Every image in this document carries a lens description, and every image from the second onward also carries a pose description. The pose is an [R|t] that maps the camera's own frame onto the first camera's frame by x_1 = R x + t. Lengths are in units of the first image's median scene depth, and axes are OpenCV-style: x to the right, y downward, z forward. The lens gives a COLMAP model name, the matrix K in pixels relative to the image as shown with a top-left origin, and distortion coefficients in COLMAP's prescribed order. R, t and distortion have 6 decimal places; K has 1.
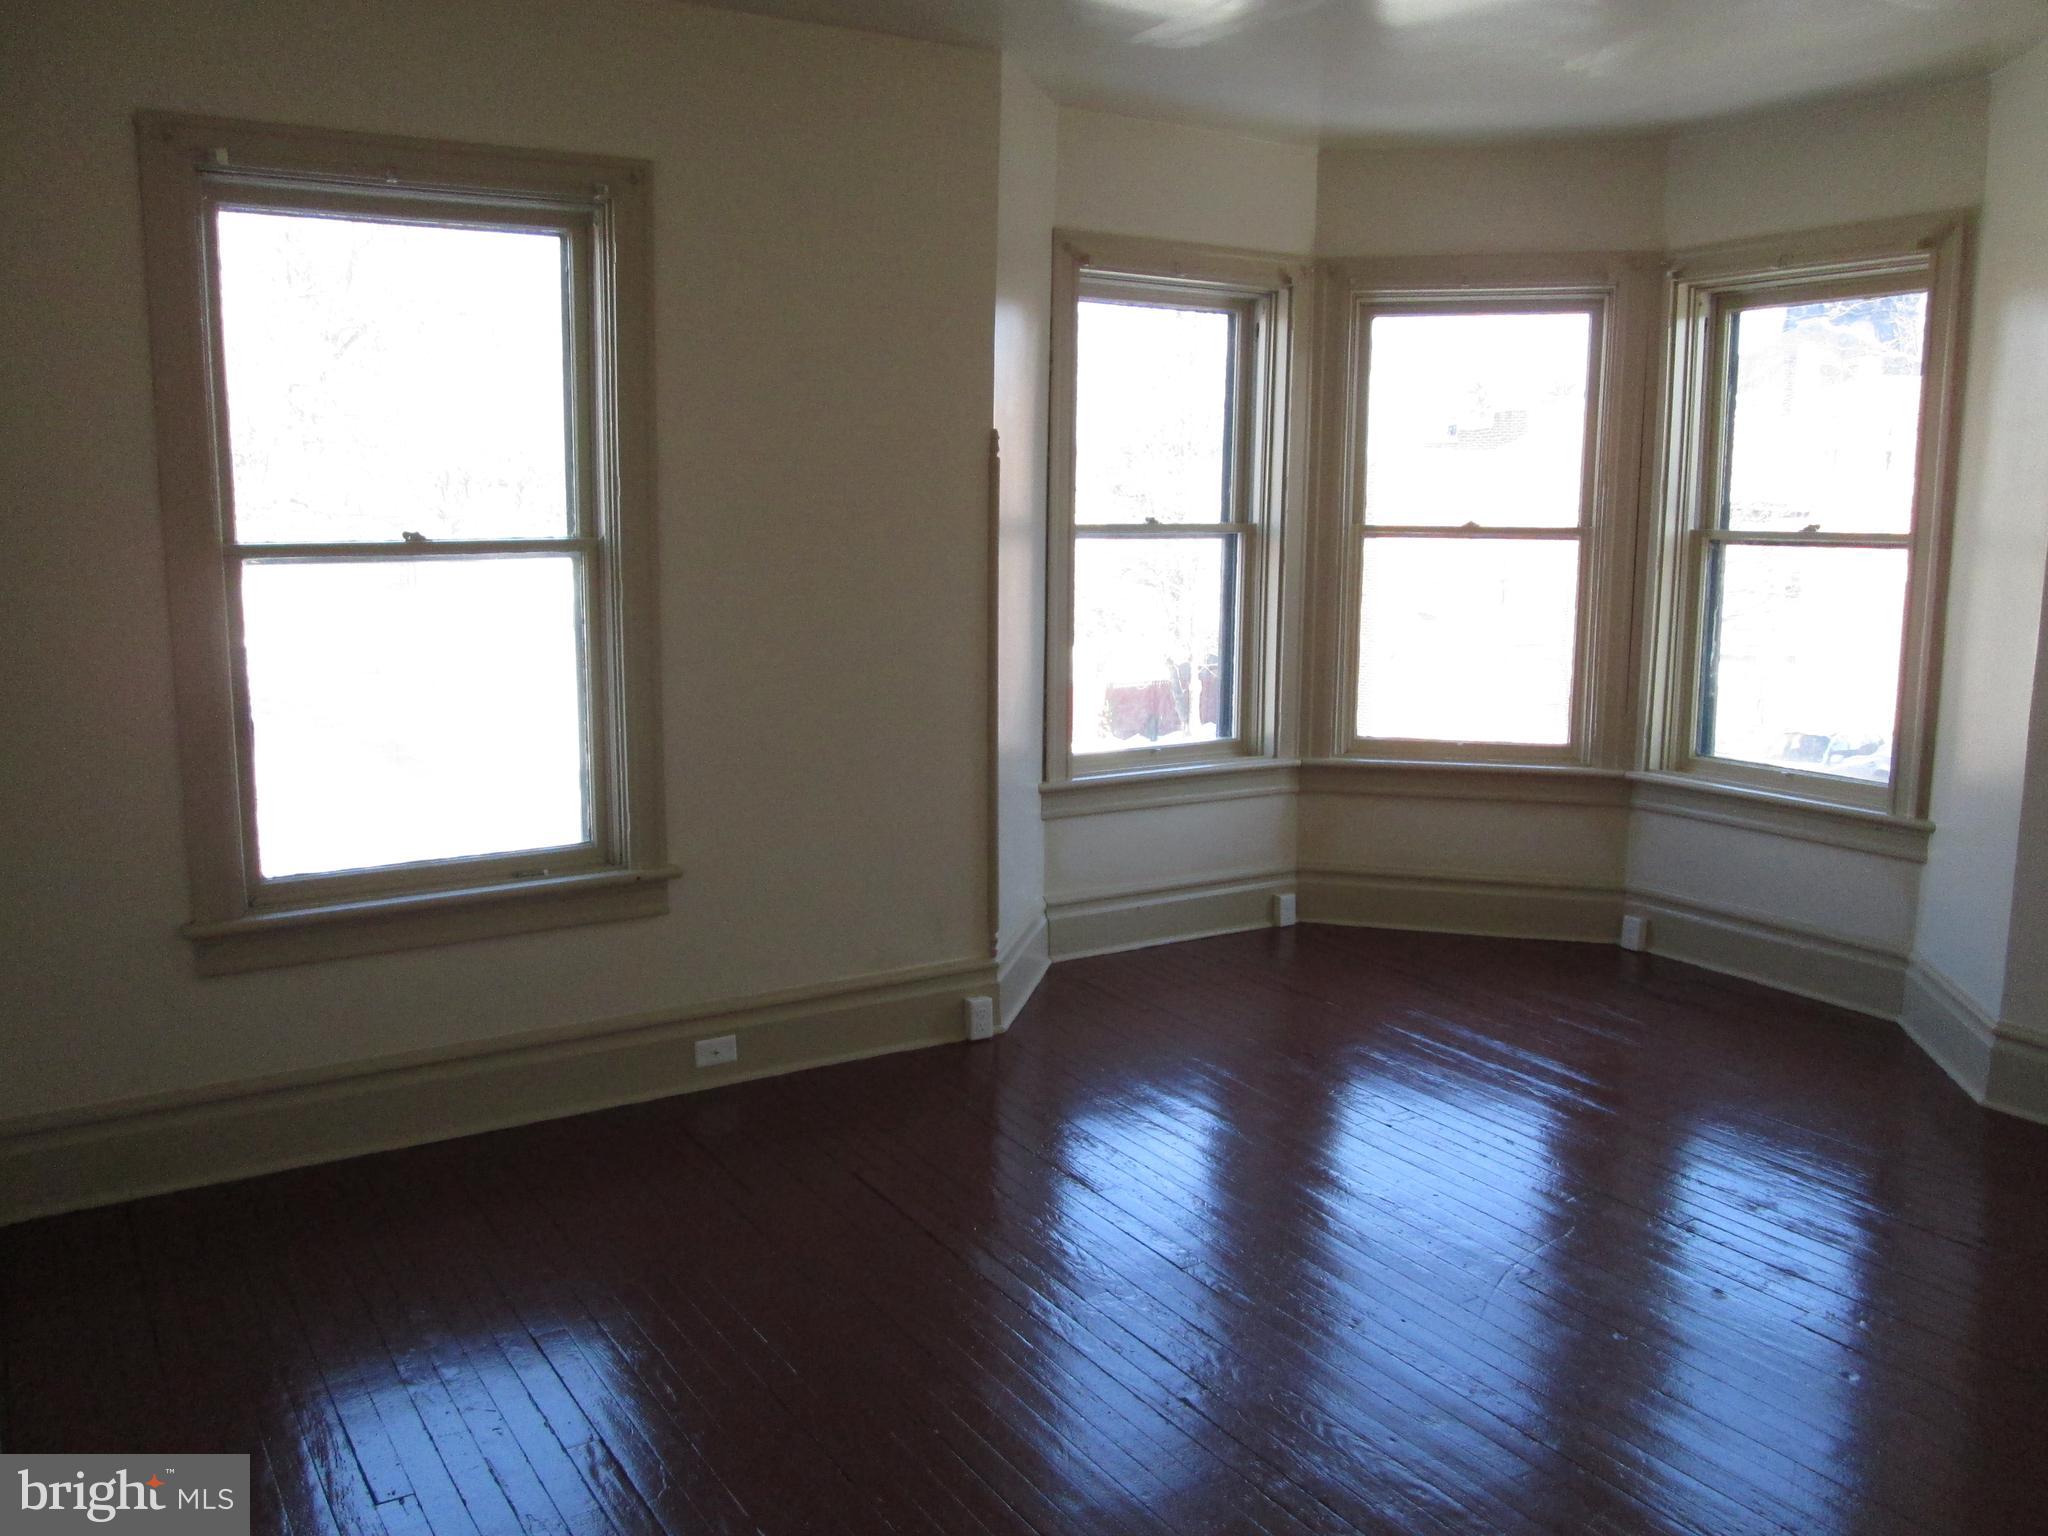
lens RADIAL K [[1772.8, 0, 1028.2], [0, 1772.8, 764.4], [0, 0, 1]] dist [0.004083, 0.042846]
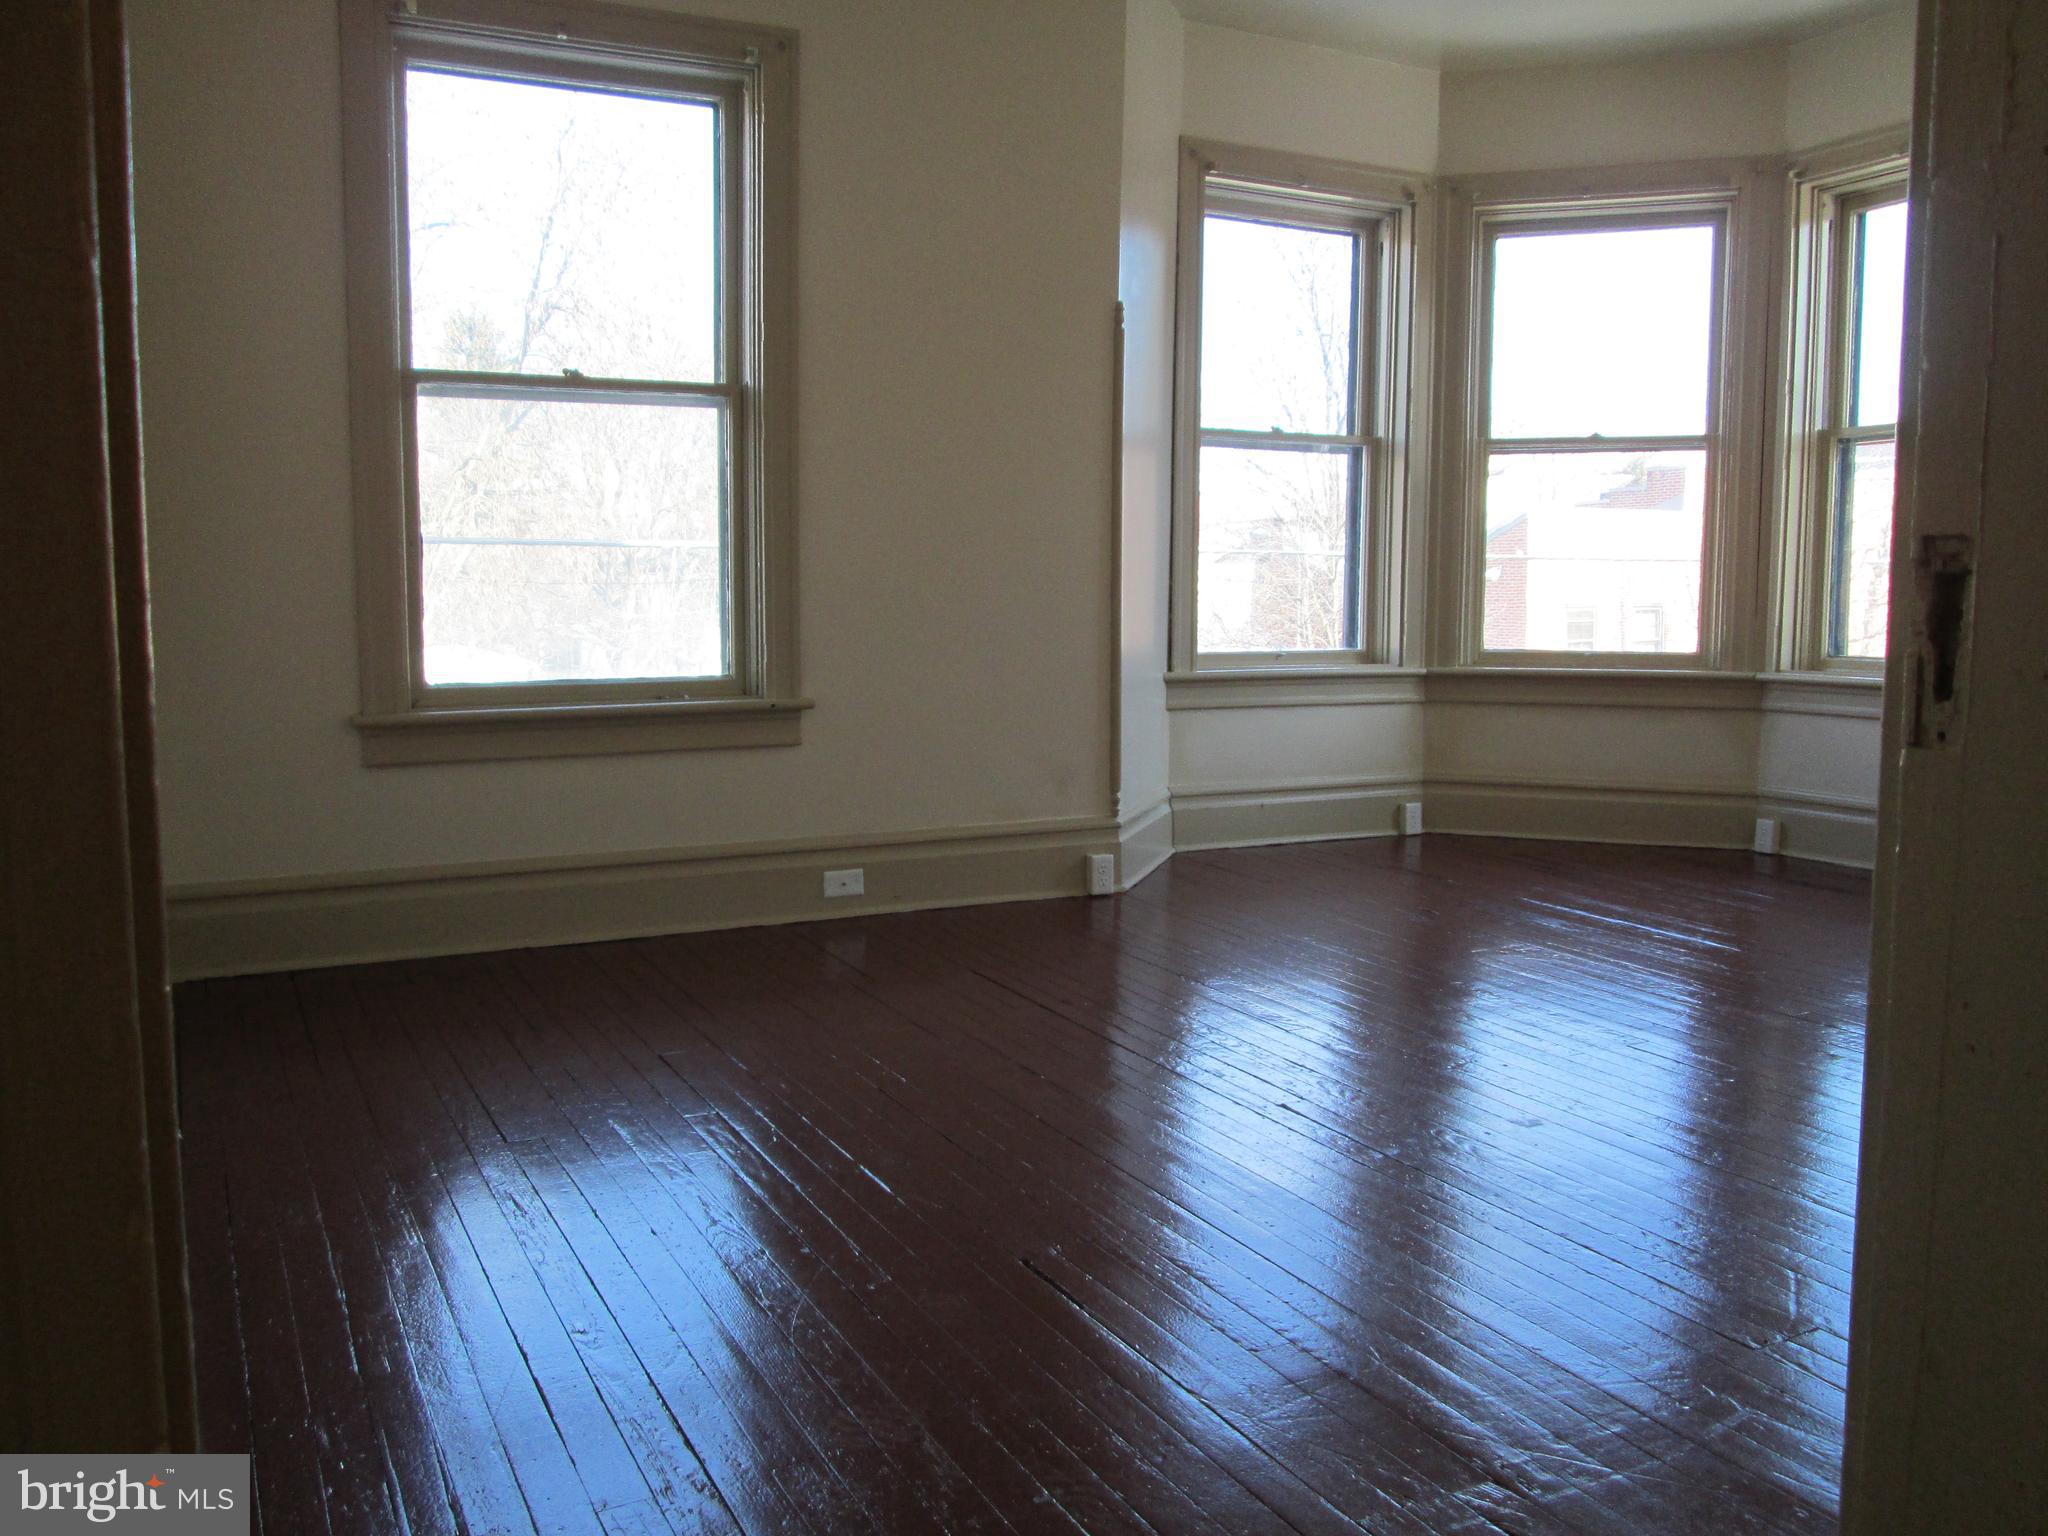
lens RADIAL K [[1772.8, 0, 1041.0], [0, 1772.8, 752.1], [0, 0, 1]] dist [0.004083, 0.042846]
pose [[0.996823, 0.005629, -0.079452, 0.016569], [-0.011087, 0.997595, -0.068416, 0.125244], [0.078876, 0.069079, 0.994488, -0.020700]]
